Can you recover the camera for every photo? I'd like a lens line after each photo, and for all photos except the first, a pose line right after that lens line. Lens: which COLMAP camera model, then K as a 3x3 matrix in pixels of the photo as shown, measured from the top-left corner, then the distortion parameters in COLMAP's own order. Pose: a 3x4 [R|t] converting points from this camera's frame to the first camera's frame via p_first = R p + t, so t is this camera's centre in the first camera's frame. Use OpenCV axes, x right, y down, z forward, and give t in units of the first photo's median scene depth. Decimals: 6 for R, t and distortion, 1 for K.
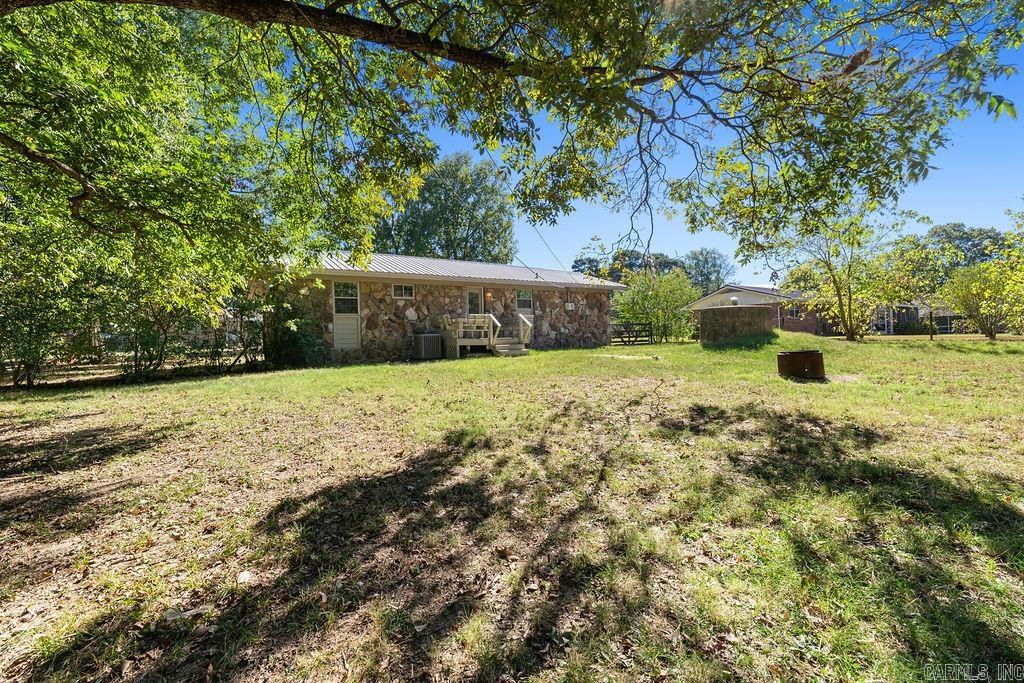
lens RADIAL K [[417.2, 0, 513.3], [0, 417.2, 328.4], [0, 0, 1]] dist [0.002429, 0.000316]
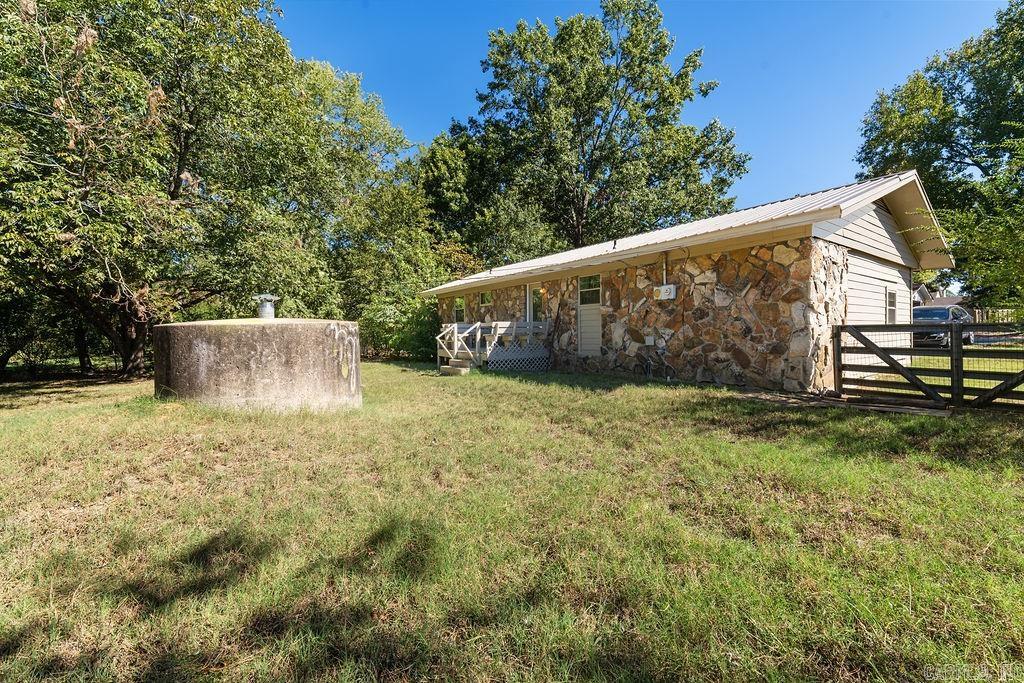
lens RADIAL K [[417.2, 0, 513.3], [0, 417.2, 328.4], [0, 0, 1]] dist [0.002429, 0.000316]
pose [[0.045109, 0.025861, -0.998647, 0.787428], [0.041878, 0.998737, 0.027755, -0.041215], [0.998104, -0.043073, 0.043969, 1.038345]]
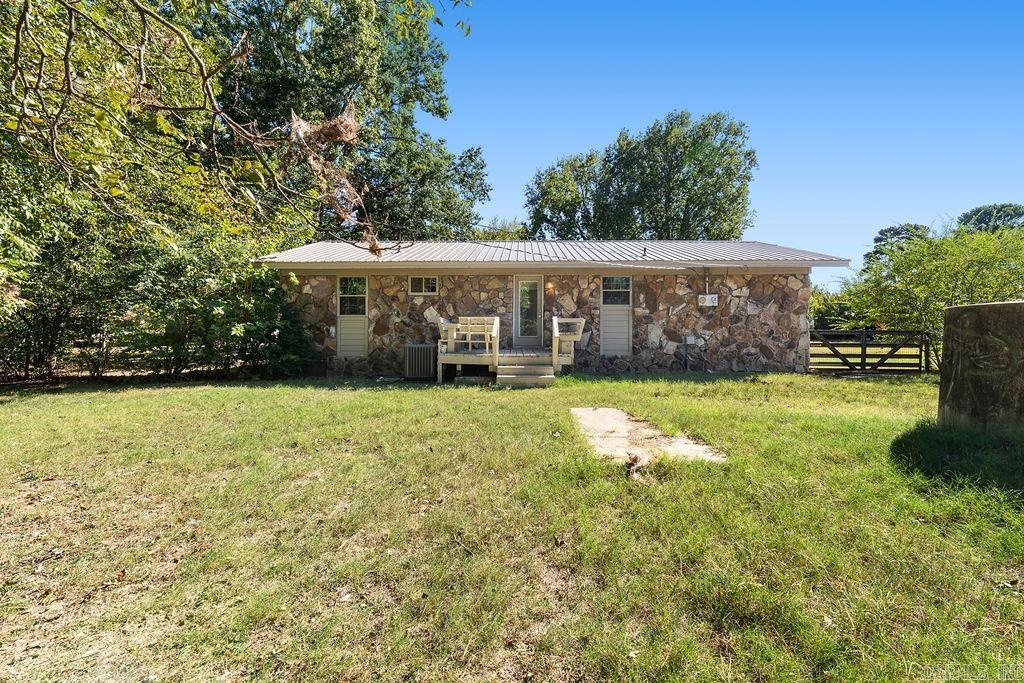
lens RADIAL K [[422.1, 0, 509.9], [0, 422.1, 324.4], [0, 0, 1]] dist [0.001467, -0.000982]
pose [[0.821642, 0.018638, -0.569699, 0.316316], [-0.012696, 0.999816, 0.014399, -0.030845], [0.569862, -0.004598, 0.821727, 0.460143]]
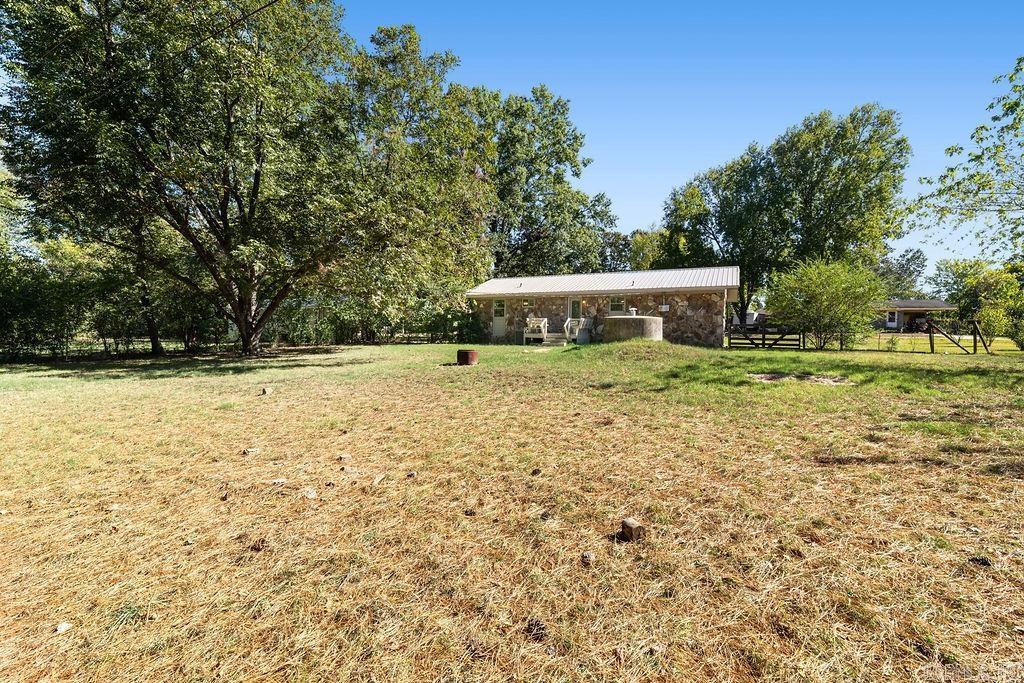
lens RADIAL K [[422.1, 0, 509.9], [0, 422.1, 324.4], [0, 0, 1]] dist [0.001467, -0.000982]
pose [[0.481492, 0.029006, -0.875970, 1.191697], [-0.000601, 0.999463, 0.032765, -0.059764], [0.876450, -0.015249, 0.481251, 0.130547]]
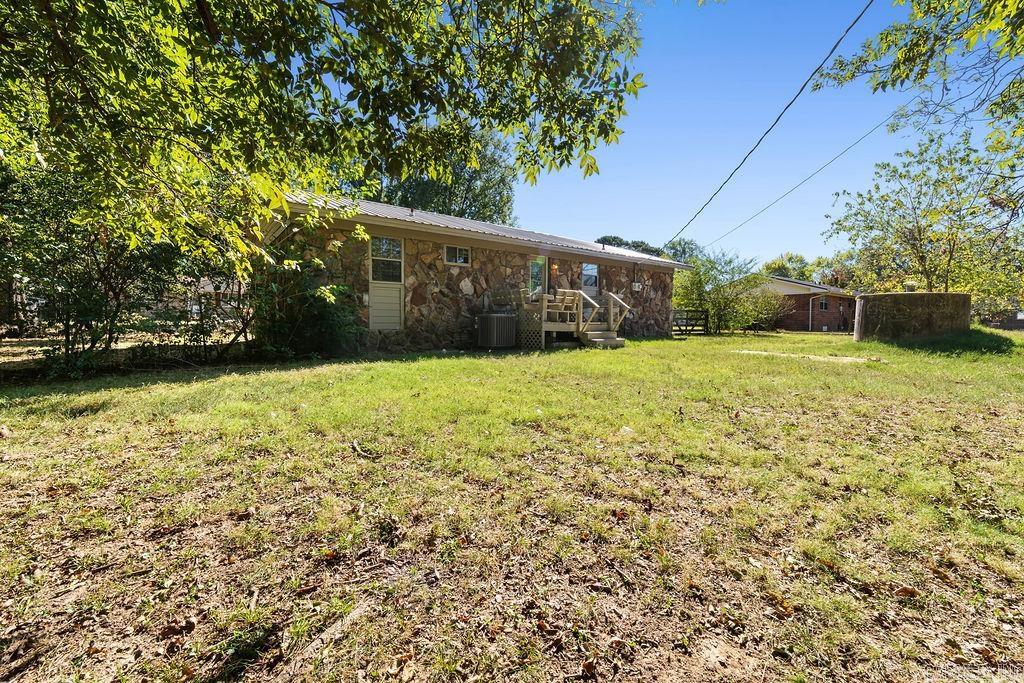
lens RADIAL K [[410.6, 0, 513.8], [0, 410.6, 324.0], [0, 0, 1]] dist [-0.001242, -0.000191]
pose [[0.996053, 0.035090, 0.081528, -0.222859], [-0.037705, 0.998815, 0.030760, 0.007496], [-0.080352, -0.033713, 0.996196, 0.259595]]
